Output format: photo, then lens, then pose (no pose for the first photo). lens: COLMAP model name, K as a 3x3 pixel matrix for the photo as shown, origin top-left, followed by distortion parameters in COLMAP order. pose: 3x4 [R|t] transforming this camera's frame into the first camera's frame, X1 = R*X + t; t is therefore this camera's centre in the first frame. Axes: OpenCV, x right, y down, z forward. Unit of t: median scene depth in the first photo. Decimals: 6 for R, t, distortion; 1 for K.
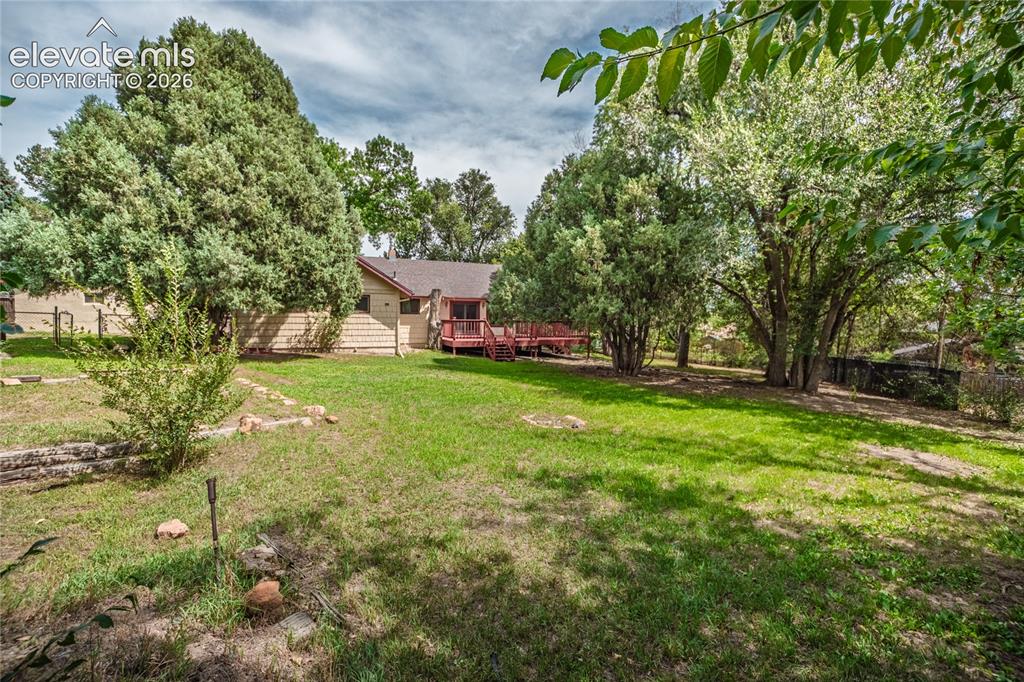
lens RADIAL K [[429.8, 0, 553.5], [0, 429.8, 328.1], [0, 0, 1]] dist [-0.021232, -0.002703]
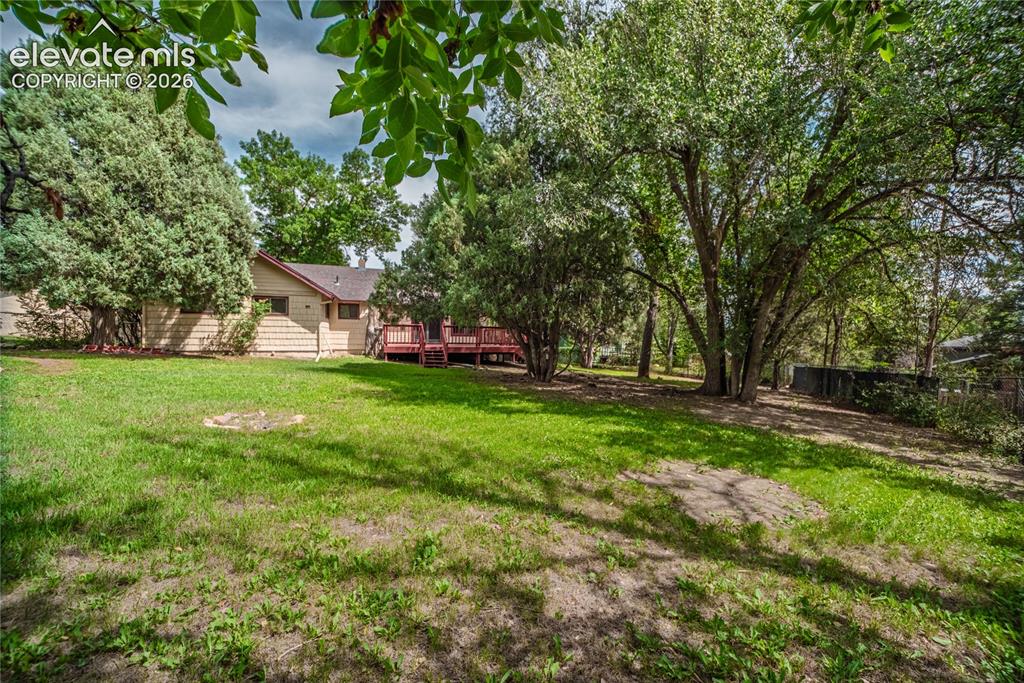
lens RADIAL K [[429.8, 0, 509.7], [0, 429.8, 344.9], [0, 0, 1]] dist [-0.021232, -0.002703]
pose [[0.994486, 0.002019, -0.104847, 0.189211], [-0.001466, 0.999985, 0.005358, 0.028284], [0.104856, -0.005174, 0.994474, 0.101882]]
